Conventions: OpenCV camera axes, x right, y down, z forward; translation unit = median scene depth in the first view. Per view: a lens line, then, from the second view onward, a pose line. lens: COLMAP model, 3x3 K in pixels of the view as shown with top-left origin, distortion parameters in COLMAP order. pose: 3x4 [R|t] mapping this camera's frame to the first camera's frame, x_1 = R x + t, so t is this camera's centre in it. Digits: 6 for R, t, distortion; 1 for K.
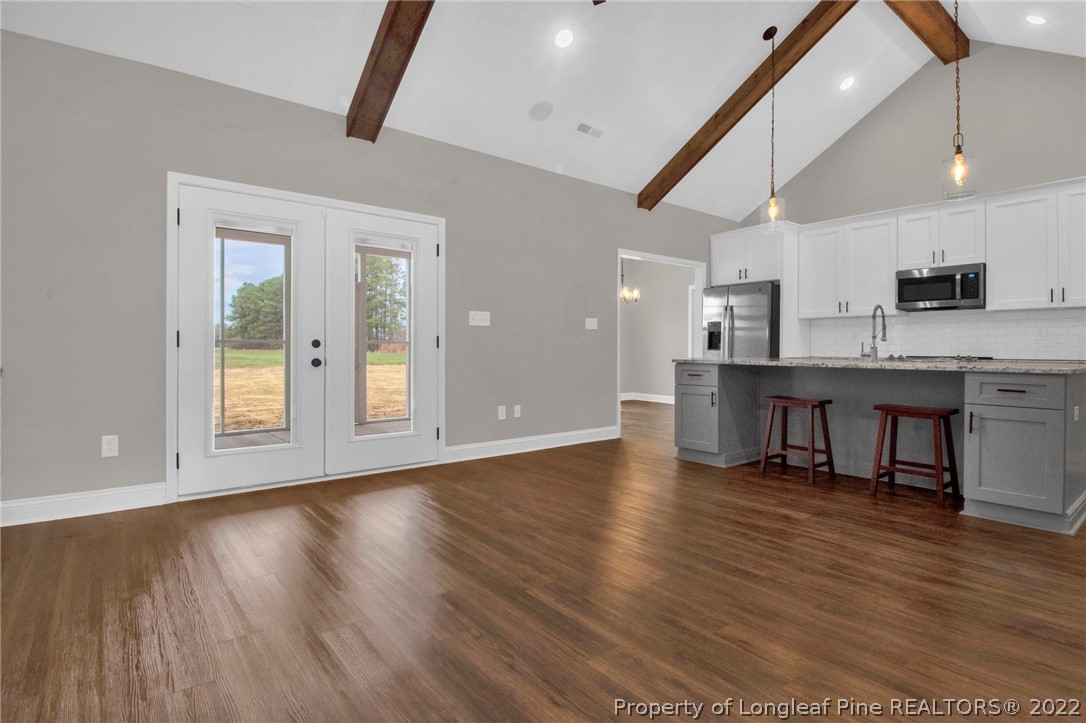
lens RADIAL K [[534.2, 0, 550.1], [0, 534.2, 350.6], [0, 0, 1]] dist [0.023320, -0.034692]
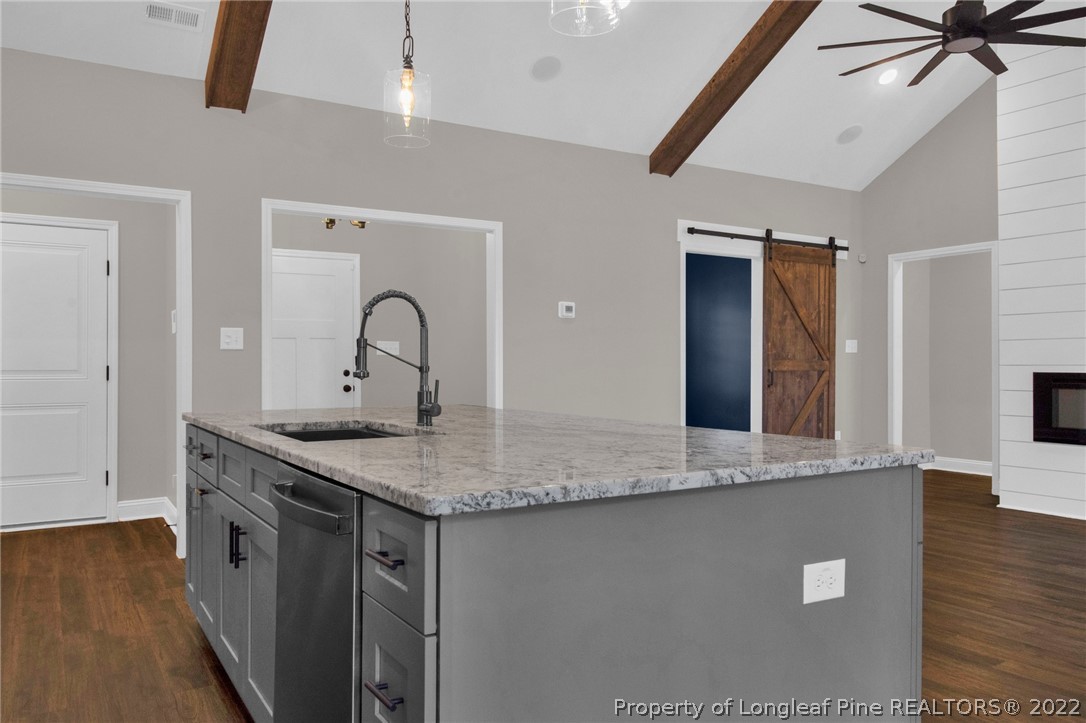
lens RADIAL K [[835.2, 0, 546.9], [0, 835.2, 371.1], [0, 0, 1]] dist [-0.009193, -0.007189]
pose [[-0.993836, -0.003648, 0.110798, 0.381274], [-0.002226, 0.999914, 0.012954, -0.027886], [-0.110835, 0.012627, -0.993759, 1.446999]]
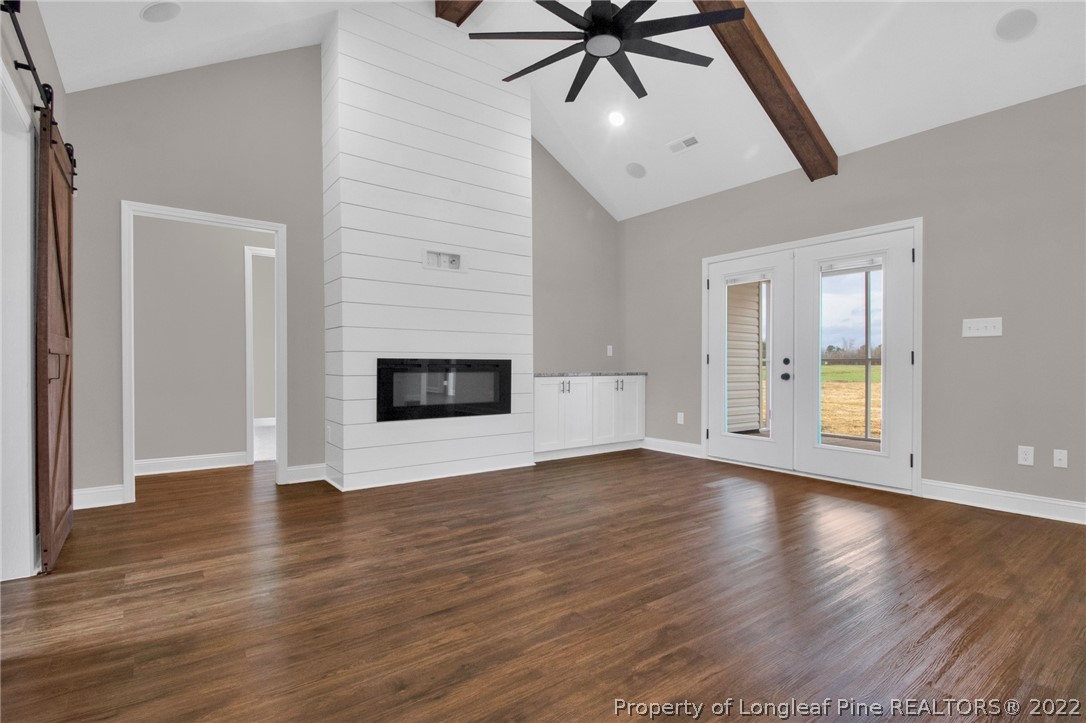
lens RADIAL K [[511.2, 0, 559.6], [0, 511.2, 370.0], [0, 0, 1]] dist [-0.038564, -0.000268]
pose [[-0.014438, 0.008123, -0.999863, 0.626644], [-0.005163, 0.999953, 0.008198, 0.000043], [0.999882, 0.005281, -0.014396, 0.417241]]
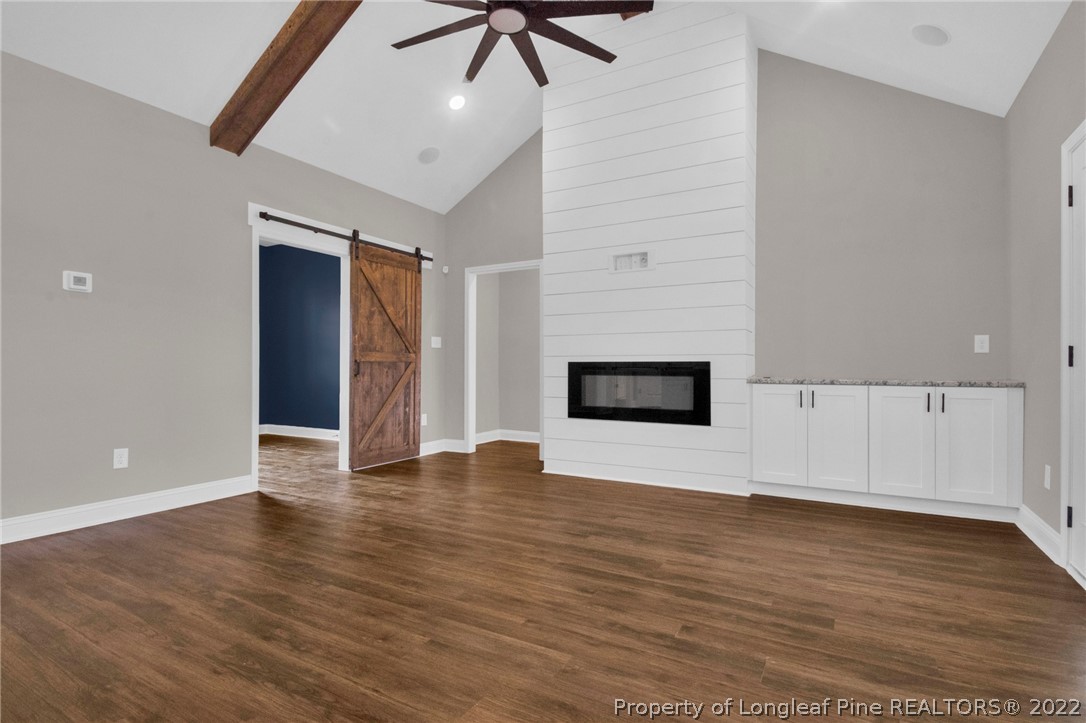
lens RADIAL K [[539.4, 0, 554.7], [0, 539.4, 363.2], [0, 0, 1]] dist [0.035533, -0.032583]
pose [[-0.924895, -0.008997, -0.380116, 0.195285], [-0.006437, 0.999947, -0.008006, -0.000372], [0.380168, -0.004958, -0.924904, 1.035441]]
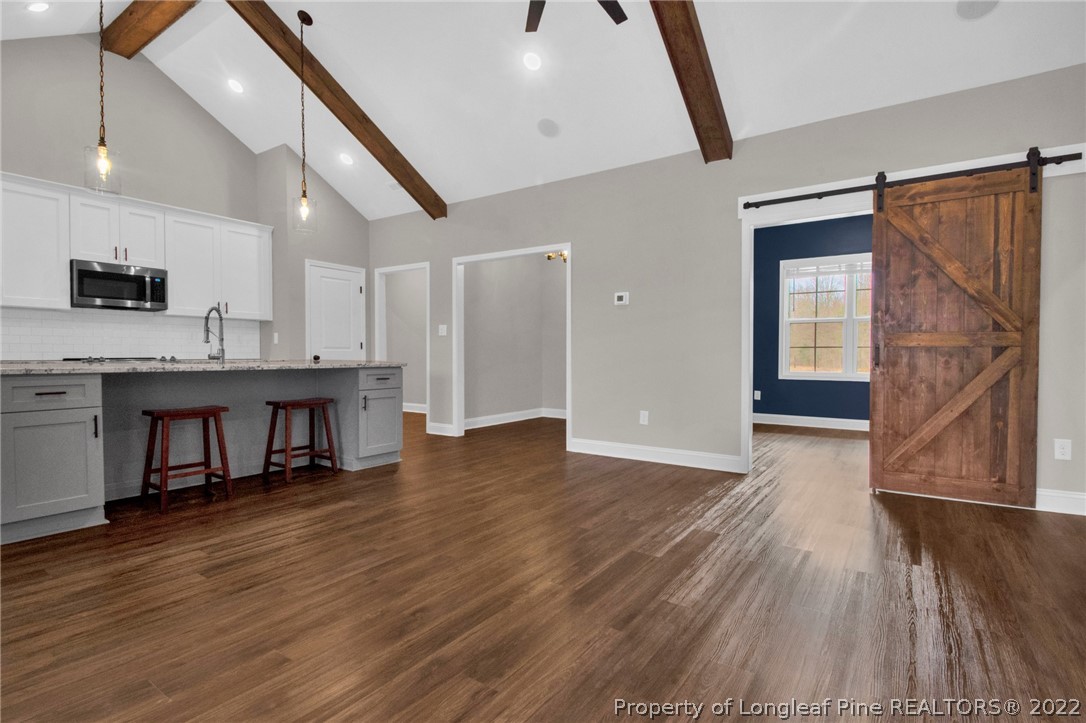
lens RADIAL K [[527.1, 0, 544.4], [0, 527.1, 365.3], [0, 0, 1]] dist [0.032201, -0.031228]
pose [[-0.281653, -0.025342, 0.959182, -0.448753], [-0.001698, 0.999663, 0.025912, -0.002571], [-0.959515, 0.005669, -0.281601, 0.609299]]
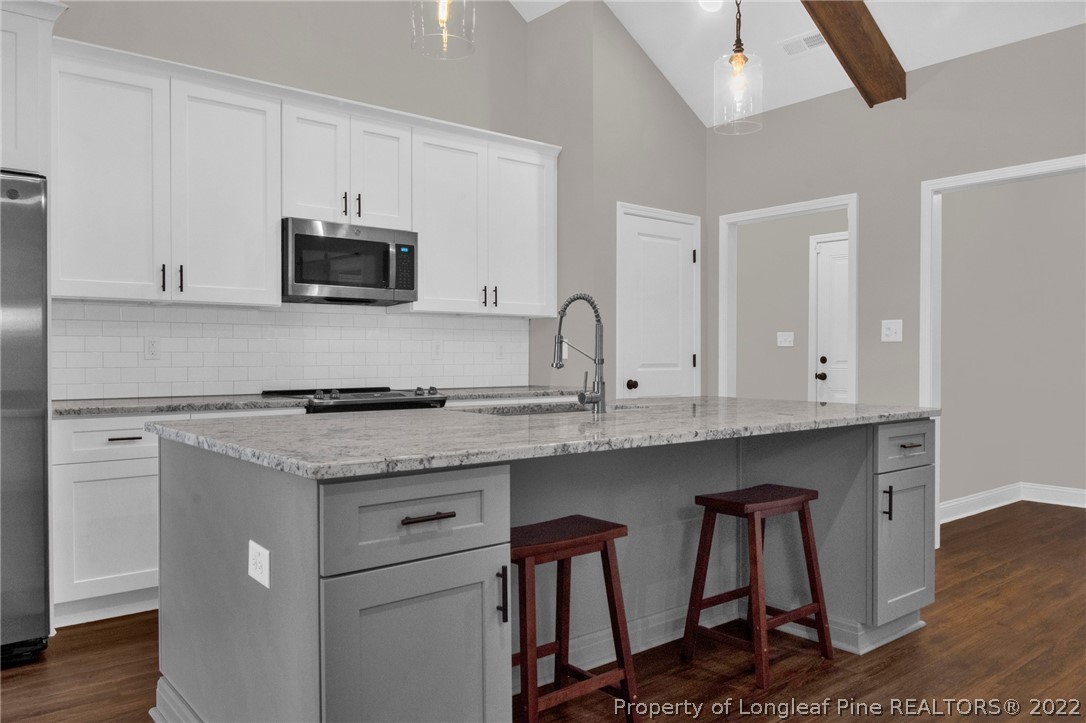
lens RADIAL K [[795.6, 0, 537.4], [0, 795.6, 360.9], [0, 0, 1]] dist [0.002113, 0.000382]
pose [[-0.005006, -0.007928, 0.999956, -0.086865], [0.005300, 0.999954, 0.007954, -0.026667], [-0.999973, 0.005339, -0.004964, 0.918374]]
